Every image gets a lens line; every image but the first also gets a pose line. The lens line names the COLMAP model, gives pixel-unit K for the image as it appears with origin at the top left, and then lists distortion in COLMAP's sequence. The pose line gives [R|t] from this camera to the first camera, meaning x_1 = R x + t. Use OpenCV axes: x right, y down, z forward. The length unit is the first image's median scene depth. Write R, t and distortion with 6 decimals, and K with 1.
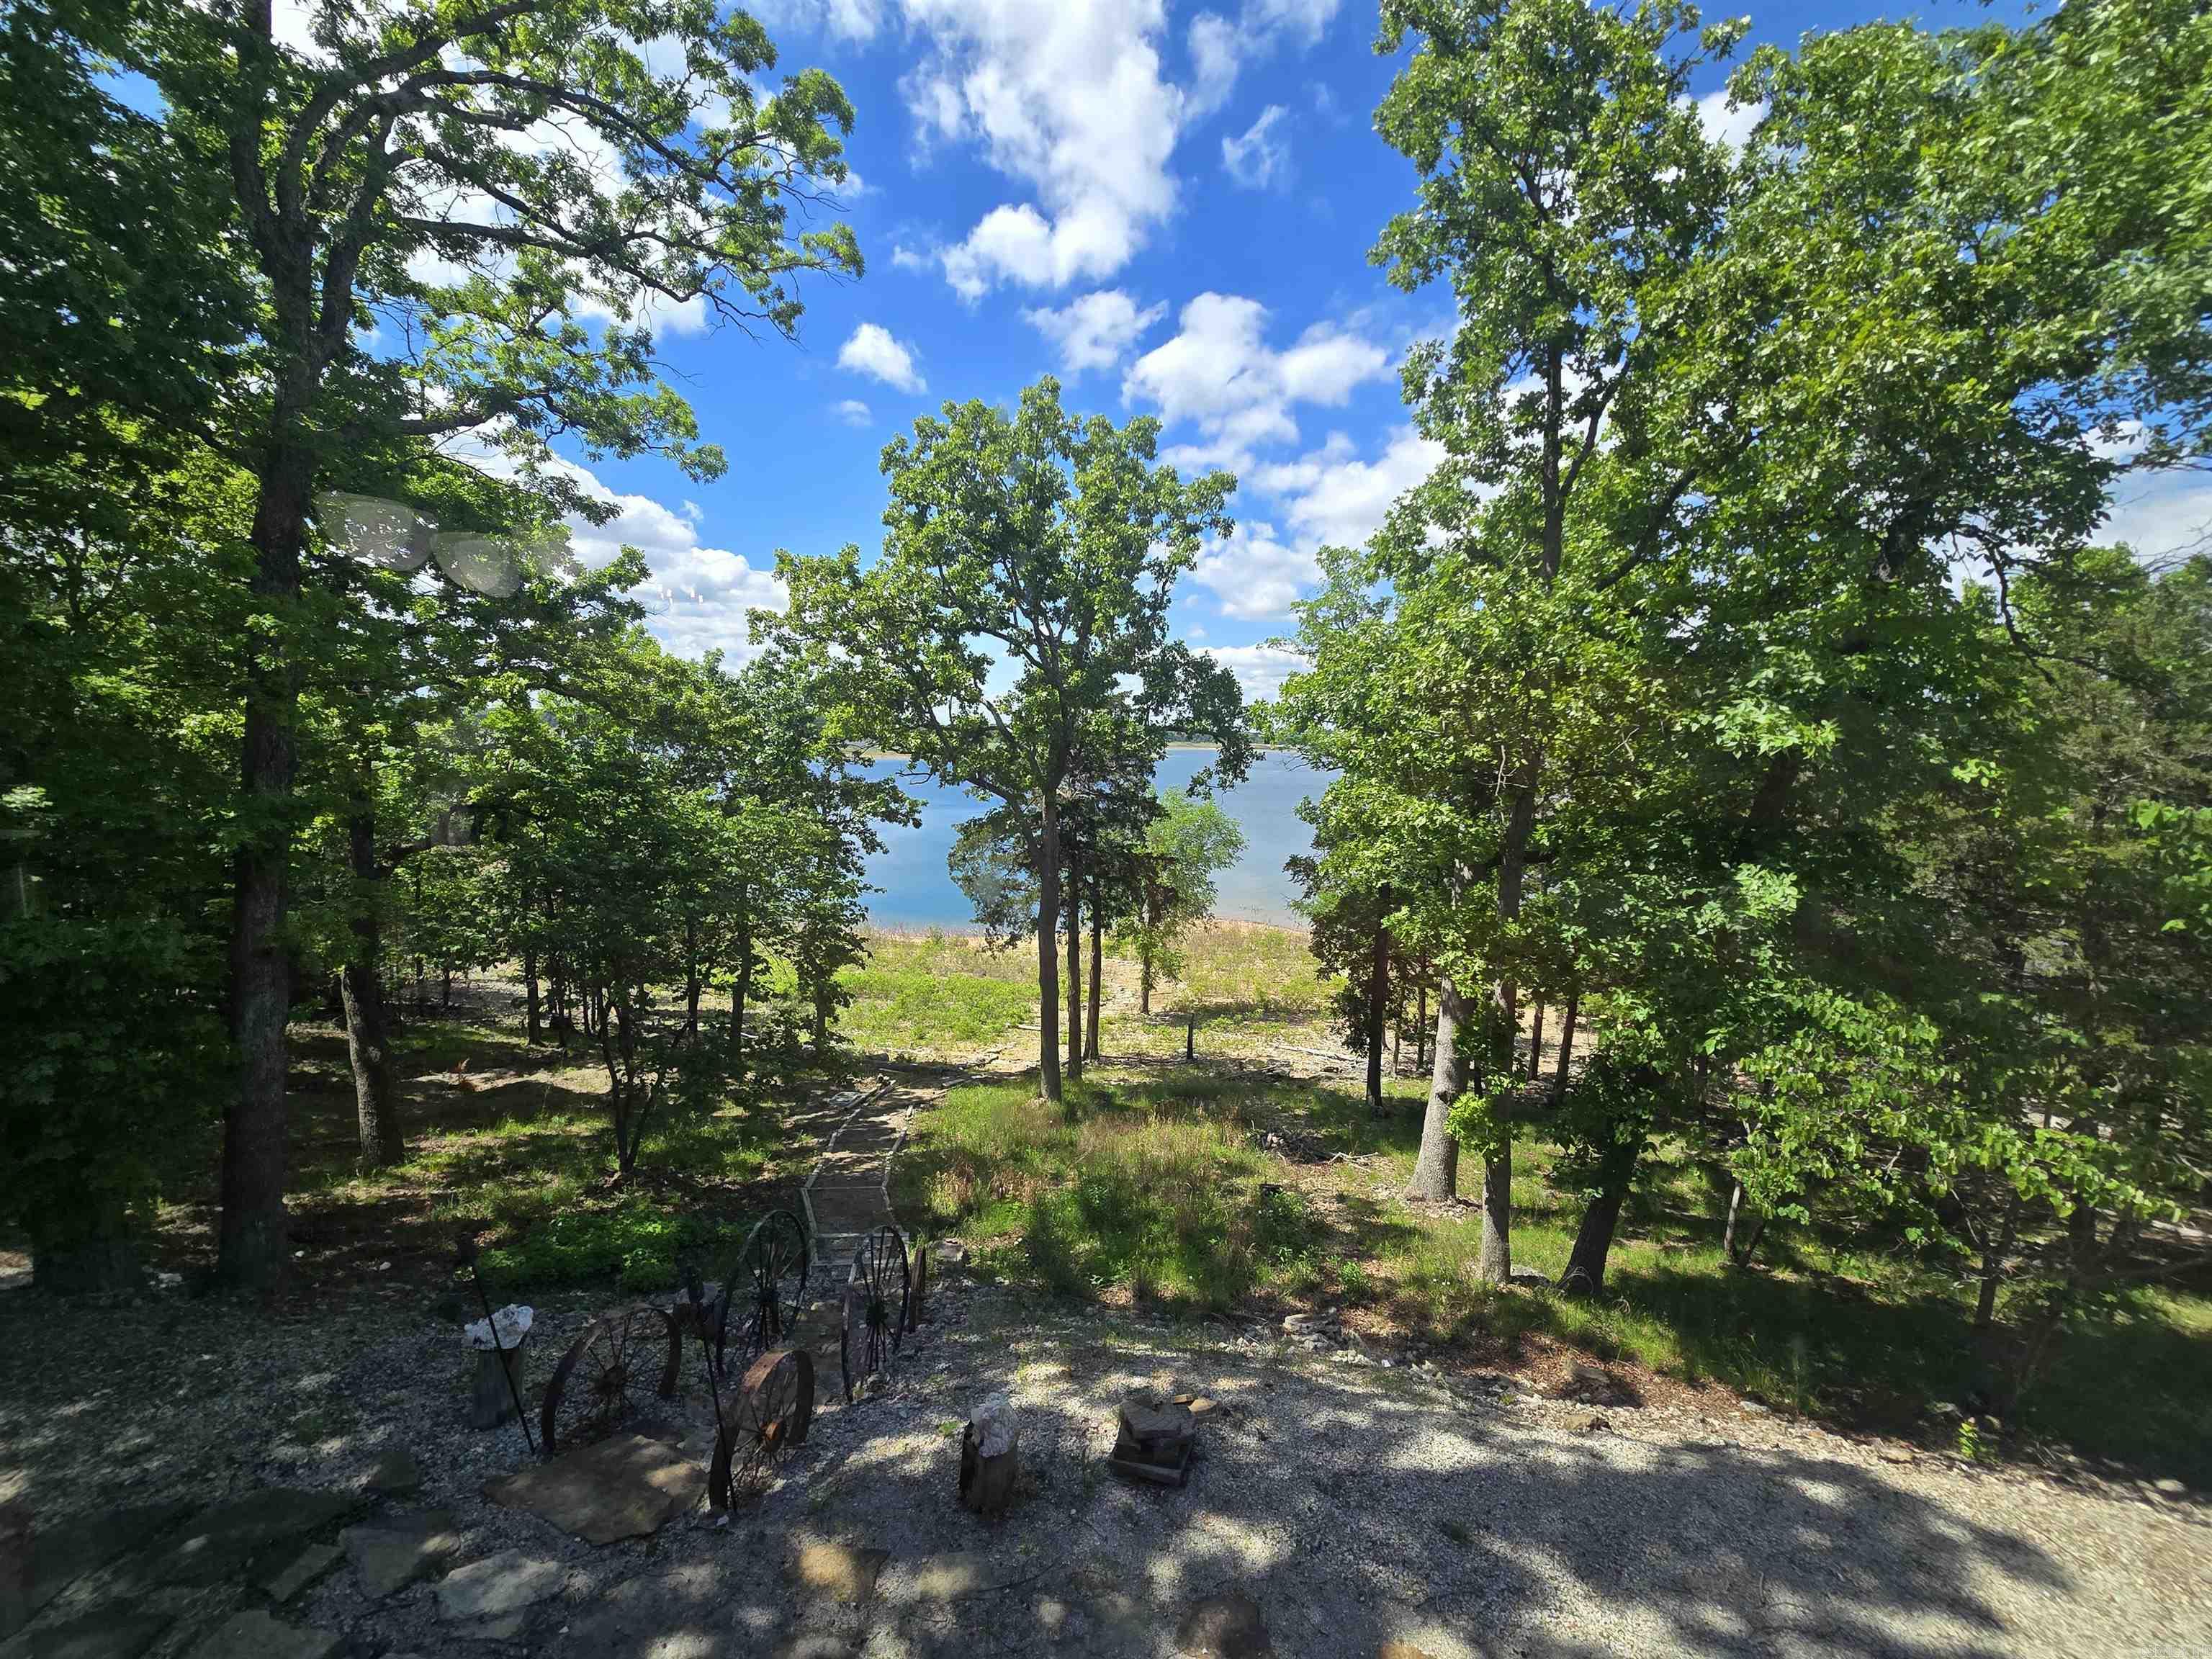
lens RADIAL K [[910.4, 0, 1100.5], [0, 910.4, 846.3], [0, 0, 1]] dist [-0.003611, 0.000760]
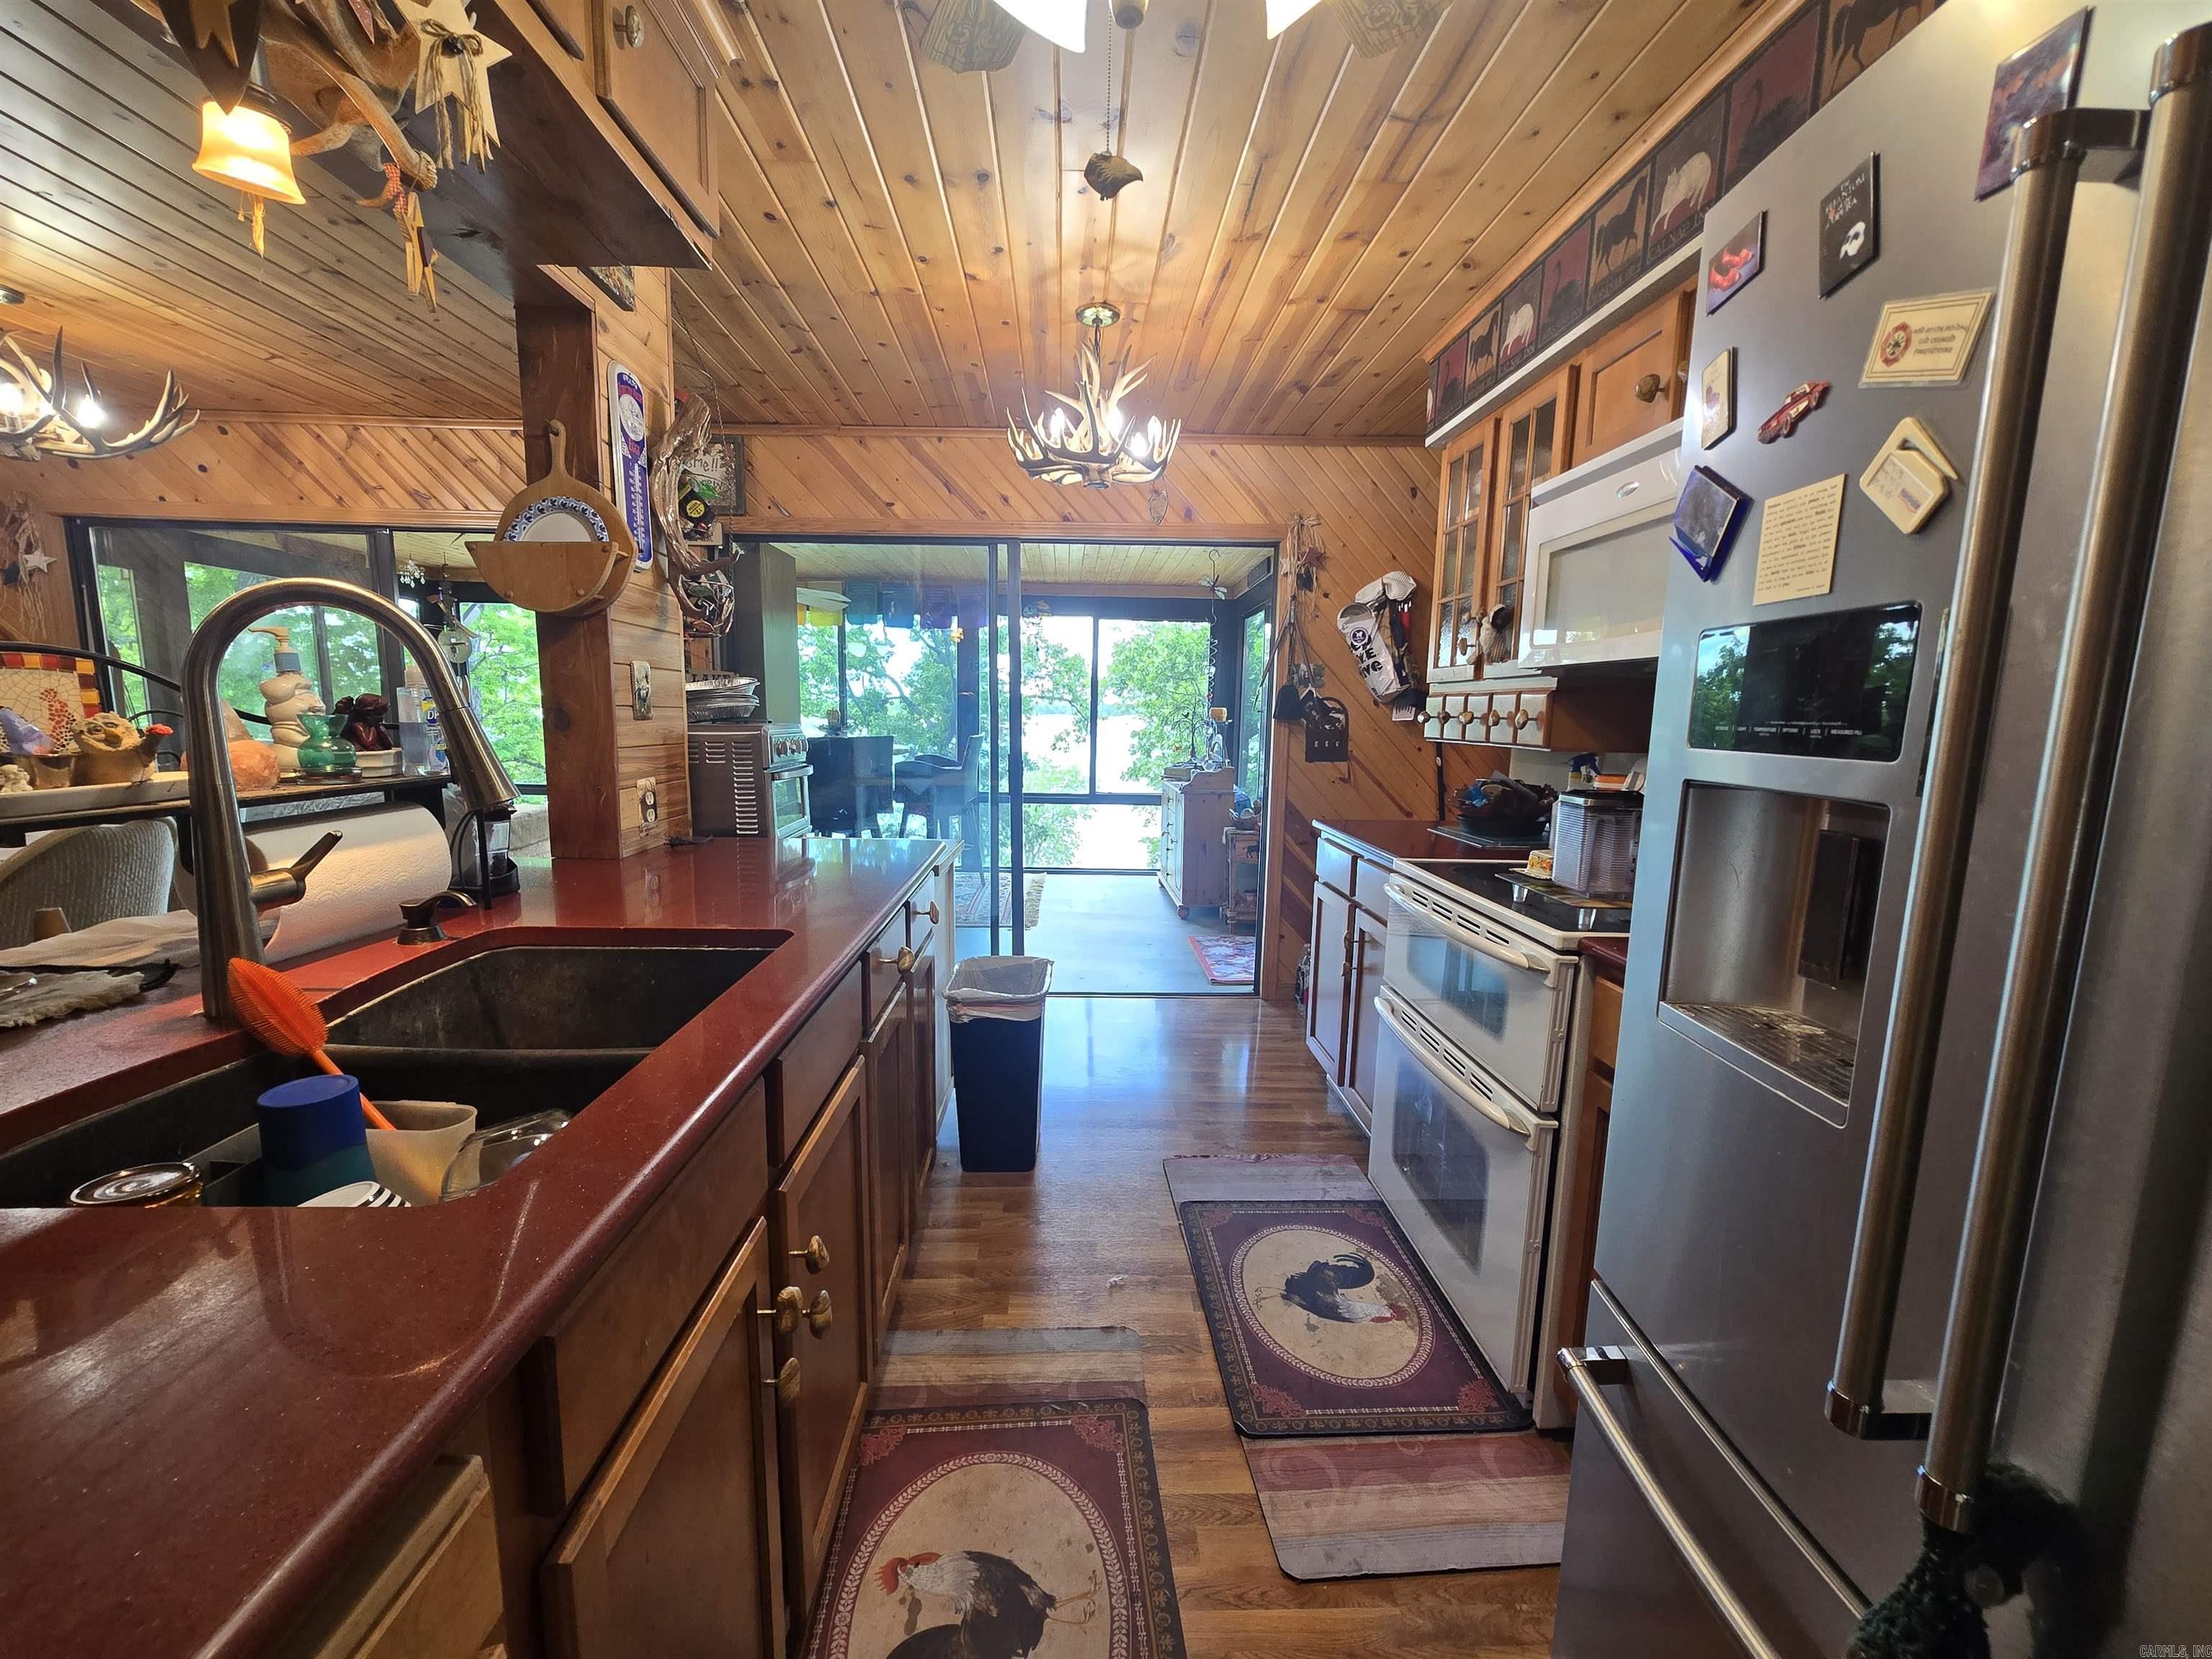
lens RADIAL K [[910.4, 0, 1100.5], [0, 910.4, 846.3], [0, 0, 1]] dist [-0.003611, 0.000760]
pose [[0.991454, -0.028170, 0.127379, -0.002974], [0.024367, 0.999213, 0.031310, 0.044998], [-0.128161, -0.027939, 0.991360, -0.303402]]
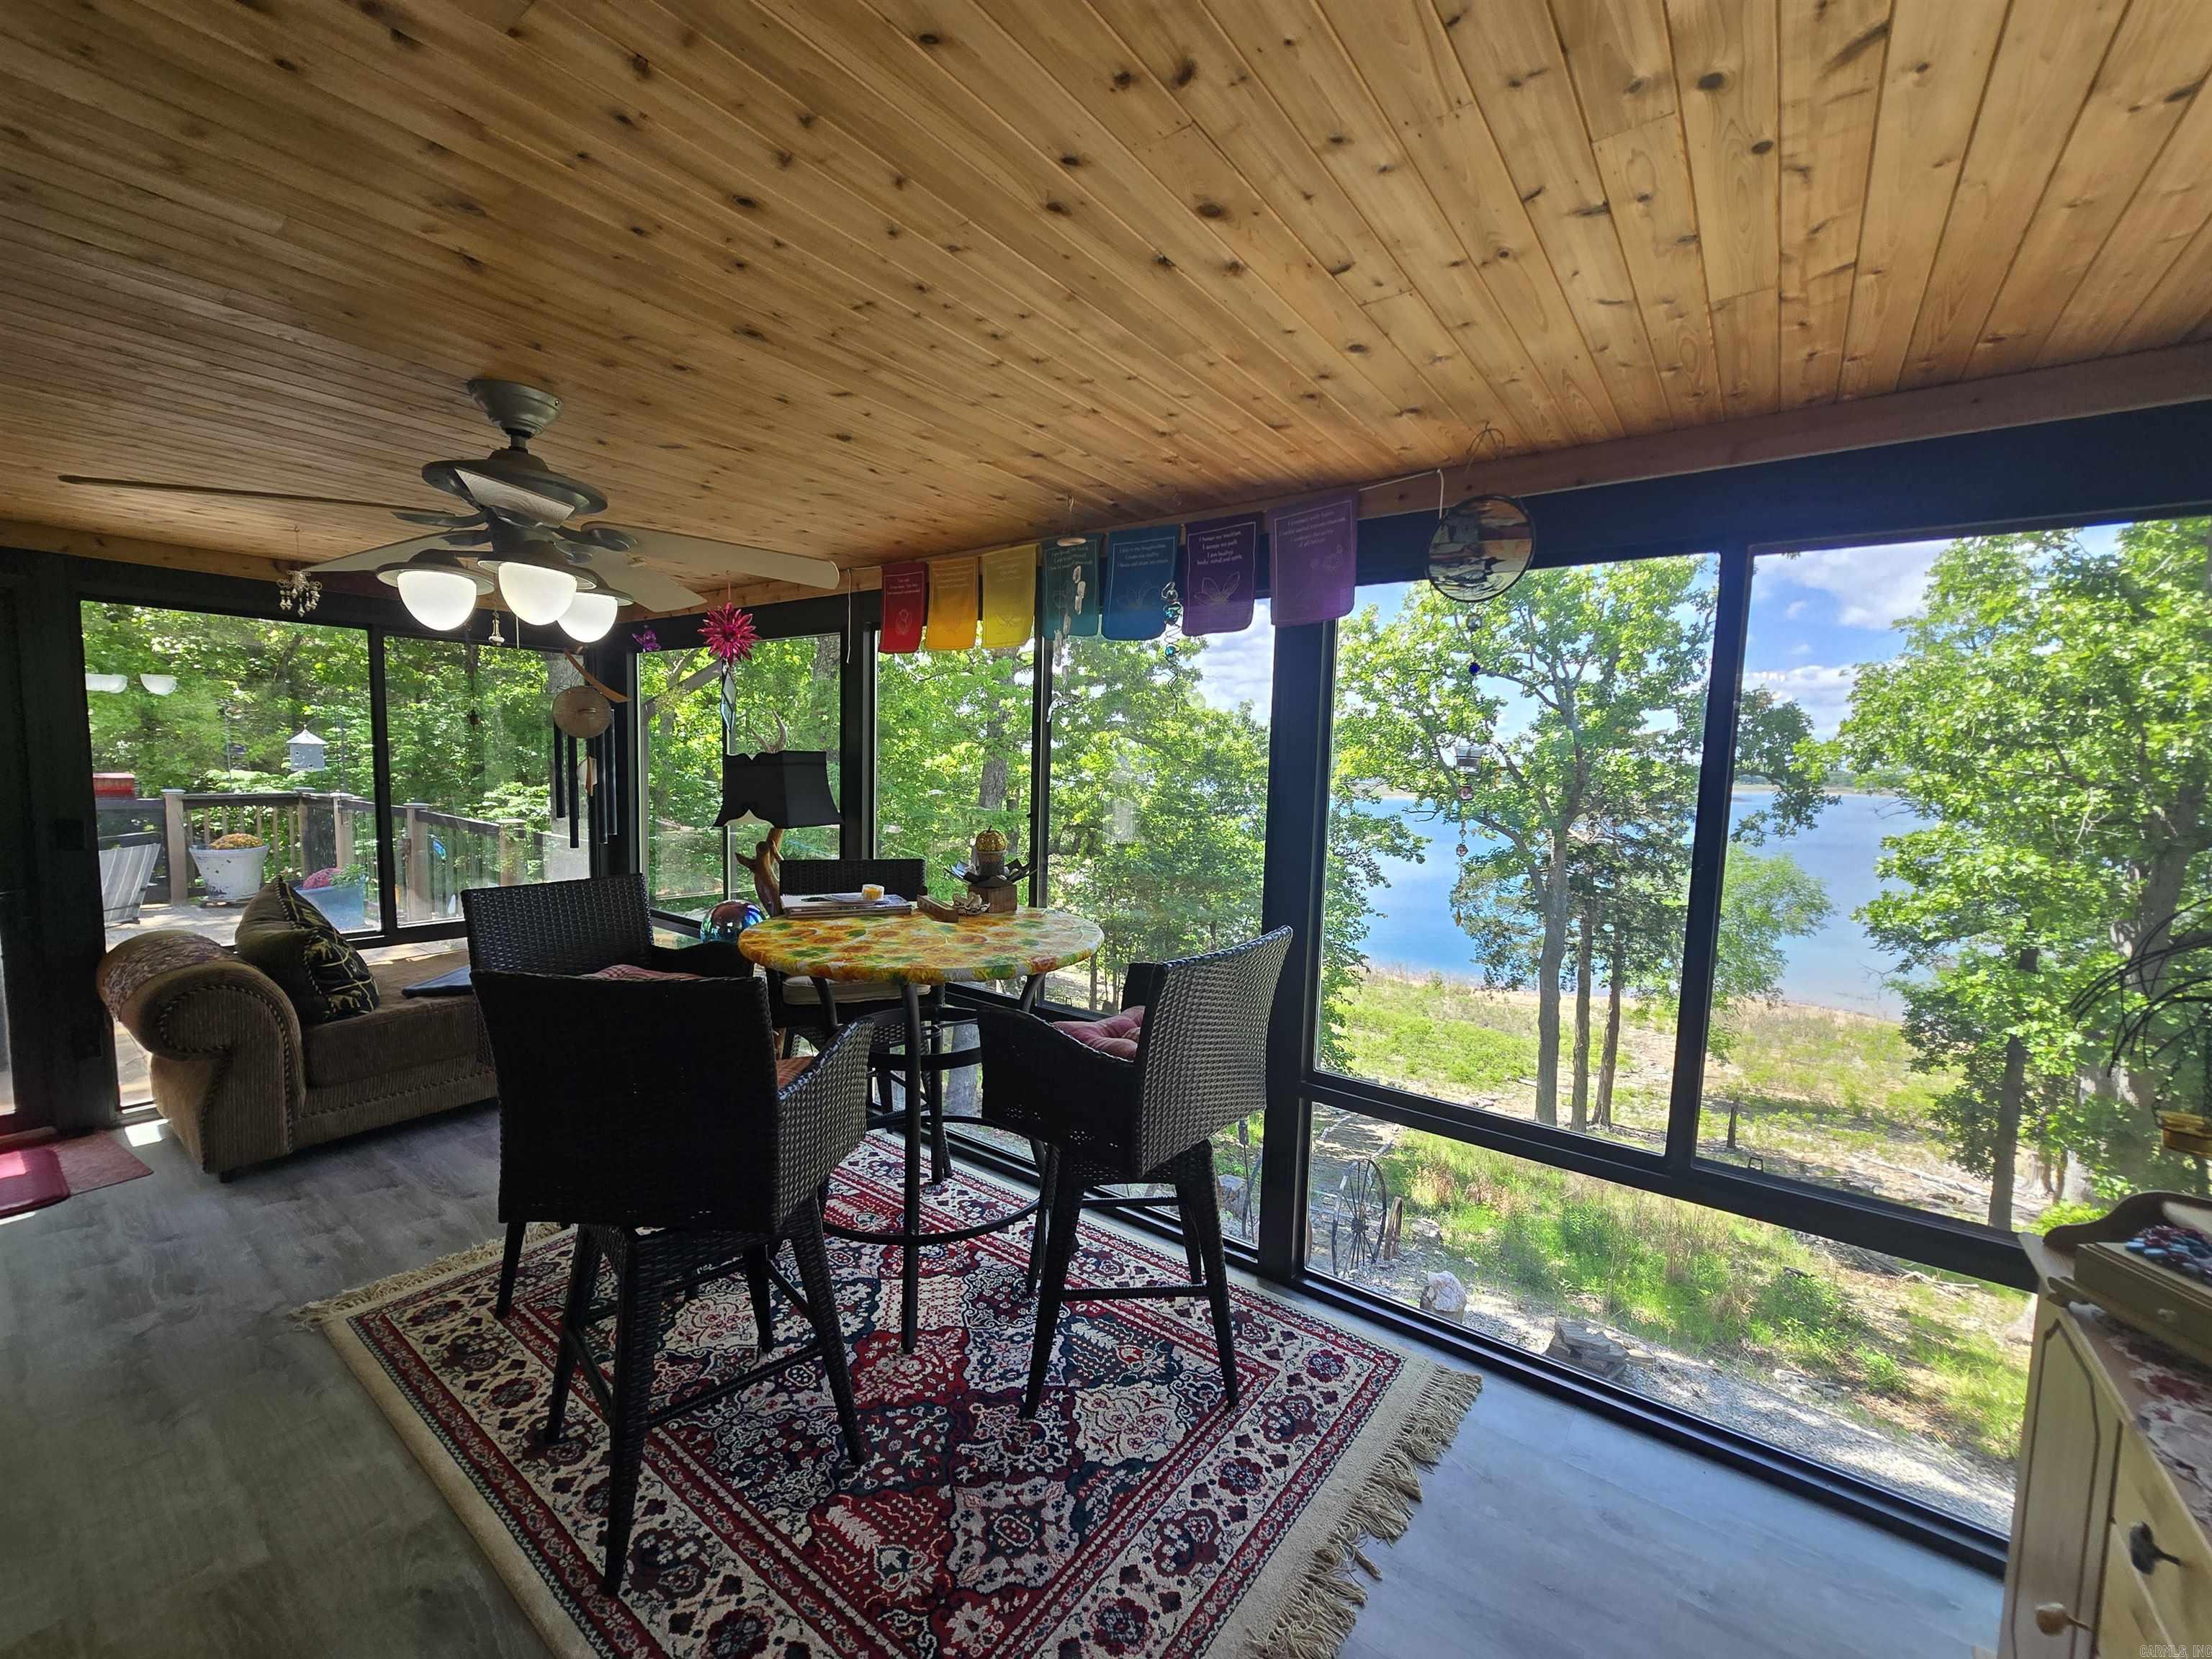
lens RADIAL K [[910.4, 0, 1100.5], [0, 910.4, 846.3], [0, 0, 1]] dist [-0.003611, 0.000760]
pose [[0.856573, 0.044447, -0.514108, 0.025333], [-0.066634, 0.997470, -0.024786, 0.013101], [0.511706, 0.055488, 0.857367, -0.103811]]
